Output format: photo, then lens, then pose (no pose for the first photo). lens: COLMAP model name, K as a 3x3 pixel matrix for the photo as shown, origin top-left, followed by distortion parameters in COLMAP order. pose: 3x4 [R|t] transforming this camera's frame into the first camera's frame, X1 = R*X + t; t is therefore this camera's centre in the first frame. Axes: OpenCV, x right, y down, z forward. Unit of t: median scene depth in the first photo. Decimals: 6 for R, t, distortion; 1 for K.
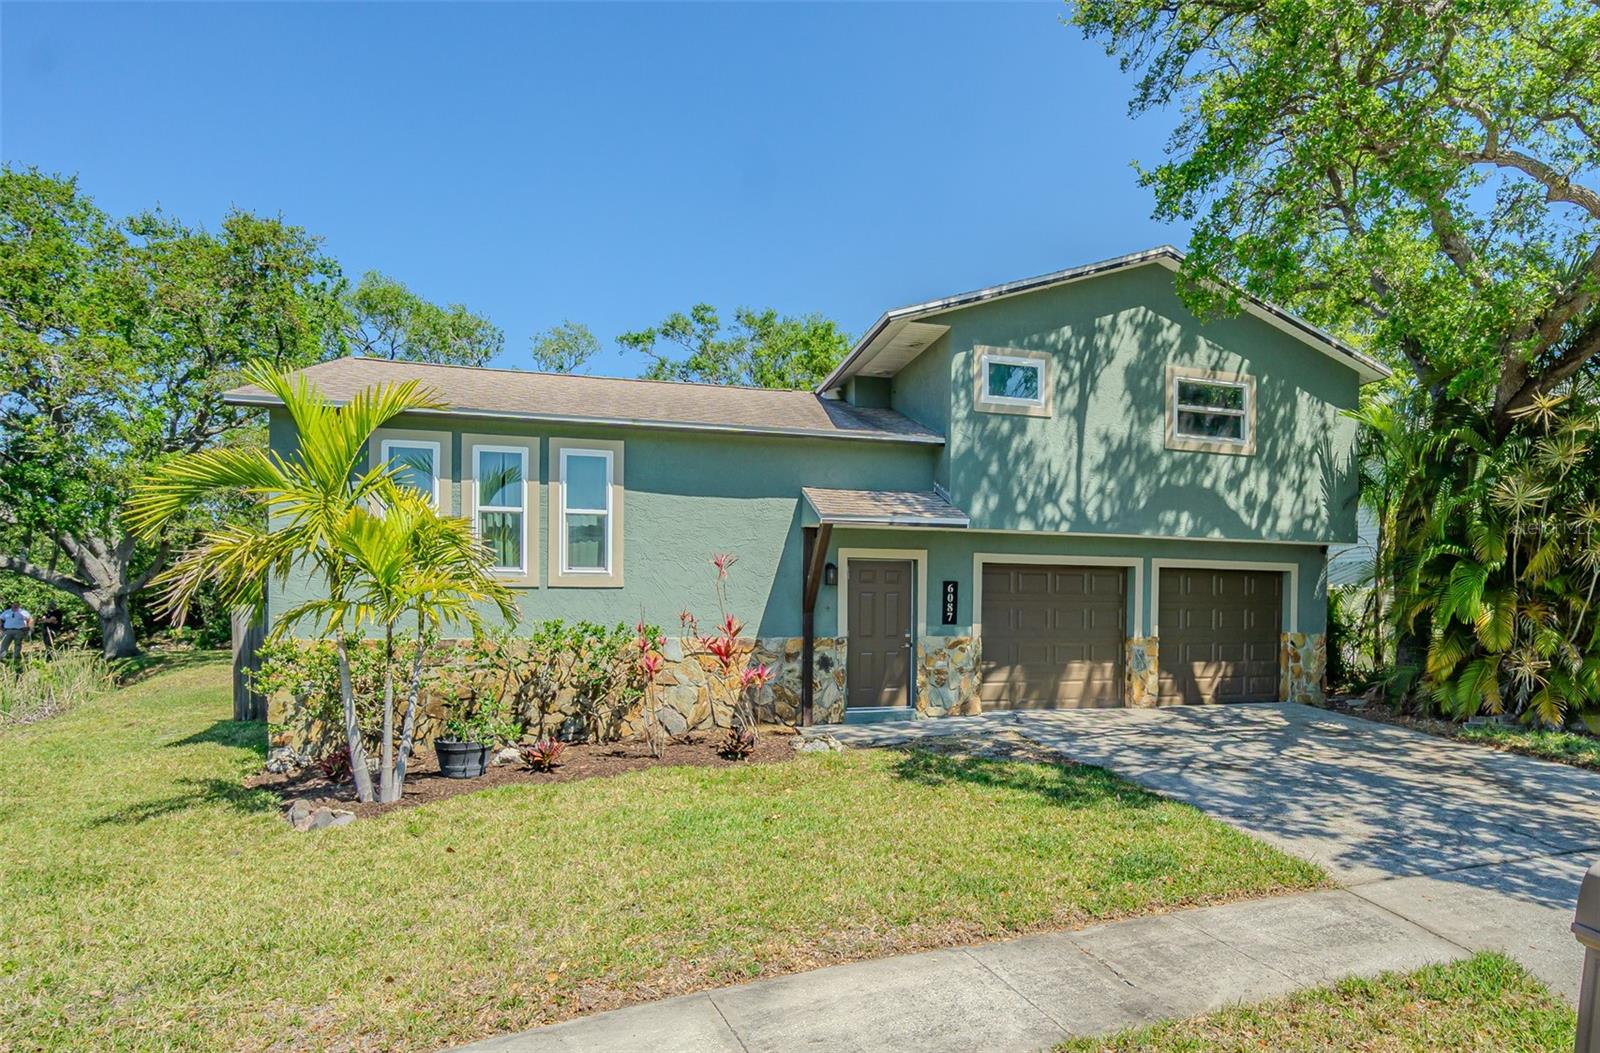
lens RADIAL K [[893.8, 0, 802.9], [0, 893.8, 573.6], [0, 0, 1]] dist [0.002244, -0.002004]
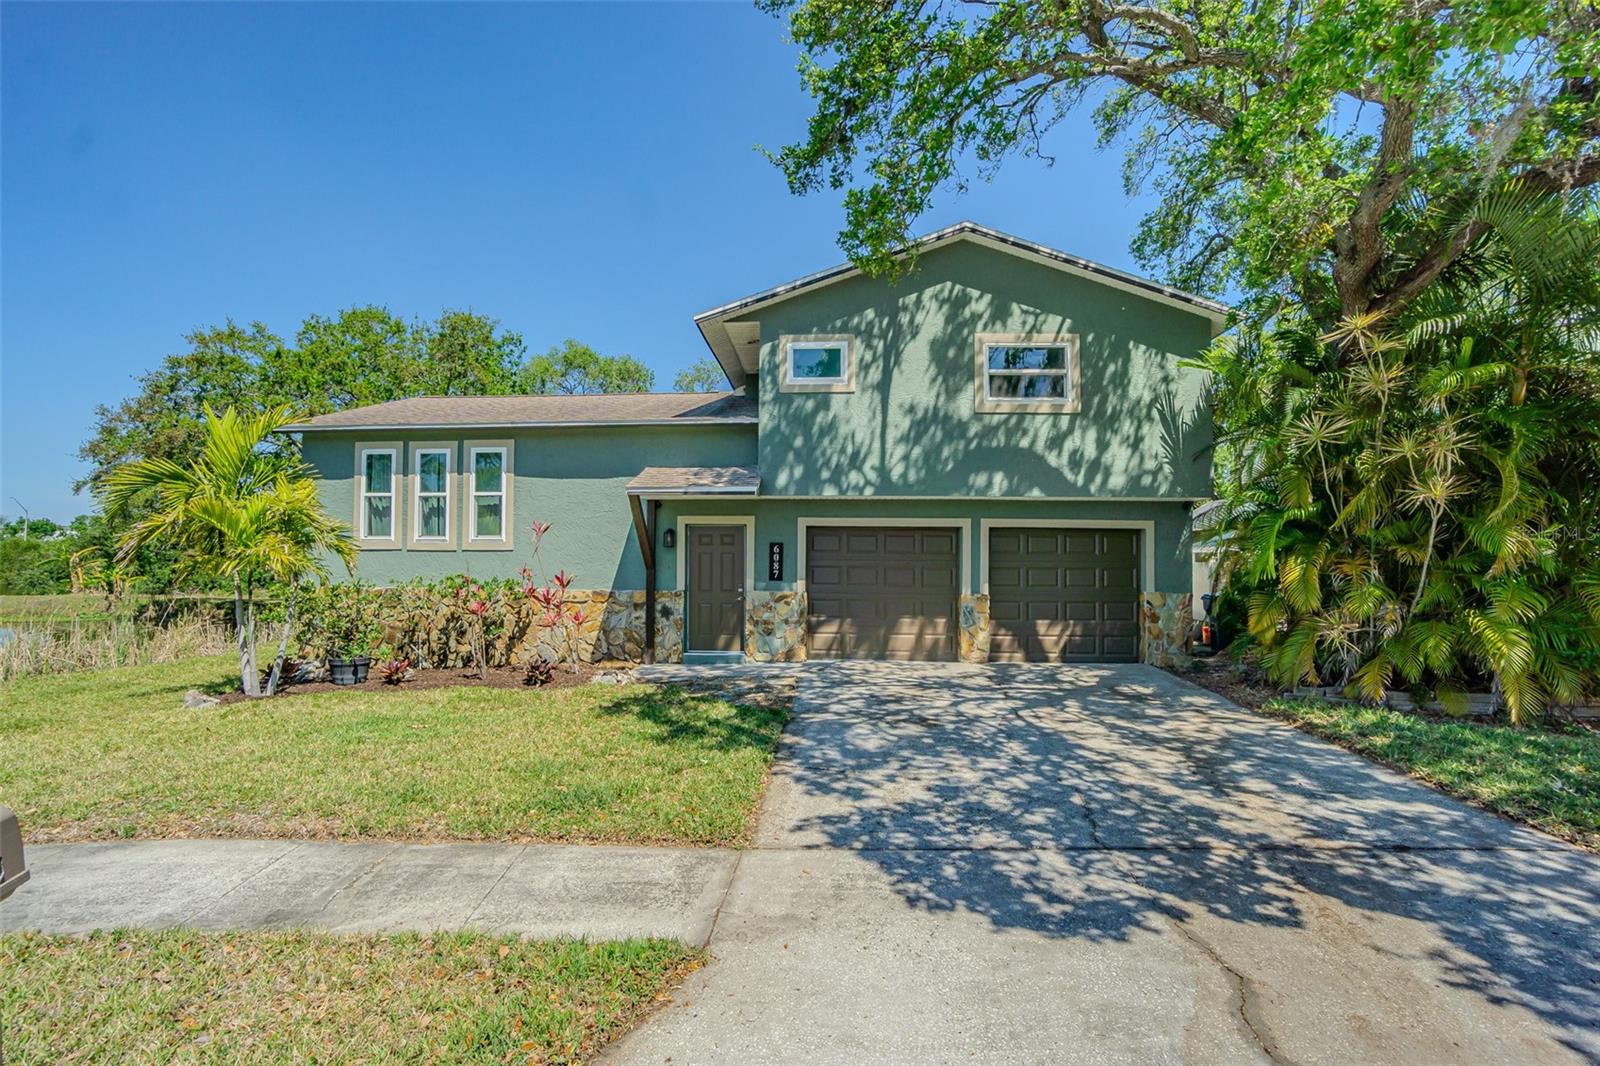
lens RADIAL K [[692.9, 0, 800.4], [0, 692.9, 530.8], [0, 0, 1]] dist [-0.018117, 0.001651]
pose [[0.937038, -0.020291, -0.348637, 0.510097], [0.009986, 0.999459, -0.031328, 0.021169], [0.349084, 0.025874, 0.936734, 0.182874]]
